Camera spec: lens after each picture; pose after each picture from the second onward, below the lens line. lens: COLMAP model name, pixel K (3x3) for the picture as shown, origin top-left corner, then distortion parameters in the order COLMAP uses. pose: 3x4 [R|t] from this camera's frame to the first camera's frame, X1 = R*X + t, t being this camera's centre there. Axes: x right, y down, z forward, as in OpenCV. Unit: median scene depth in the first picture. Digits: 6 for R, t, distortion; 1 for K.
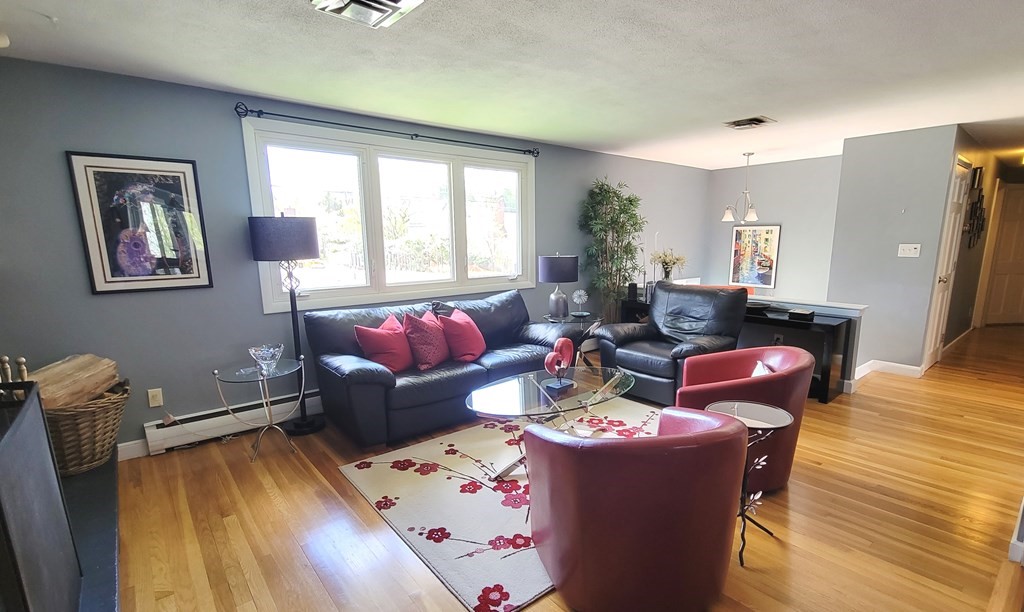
lens RADIAL K [[472.9, 0, 512.0], [0, 472.9, 306.0], [0, 0, 1]] dist [-0.000420, -0.000167]
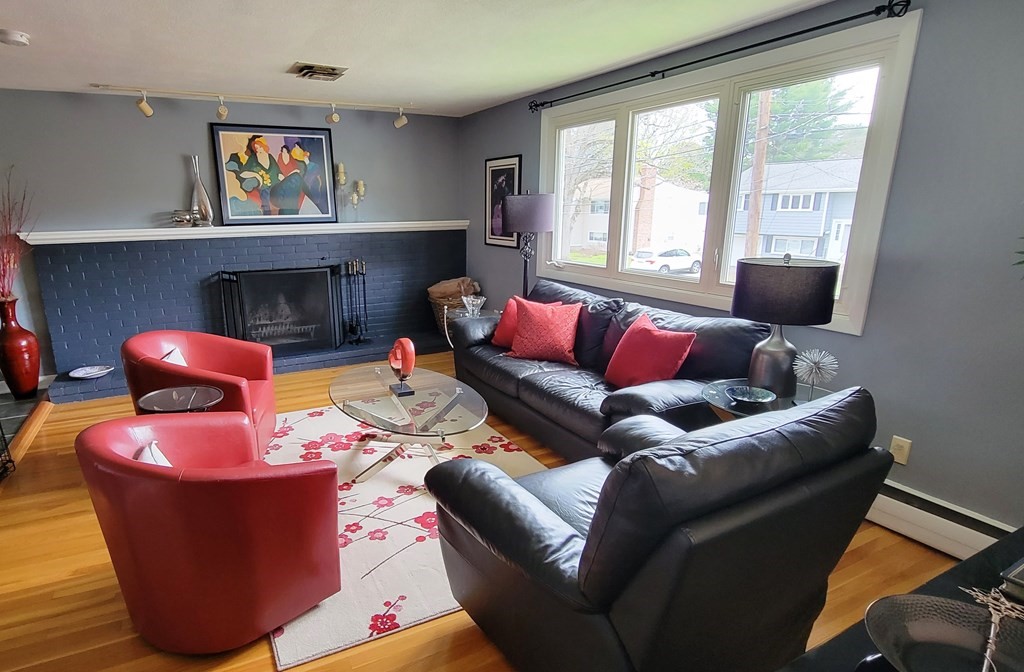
lens RADIAL K [[599.7, 0, 512.0], [0, 599.7, 336.0], [0, 0, 1]] dist [0.001440, 0.000110]
pose [[-0.187868, 0.236898, -0.953197, 1.006182], [-0.116011, 0.958332, 0.261039, -0.234271], [0.975319, 0.159622, -0.152557, 1.219033]]
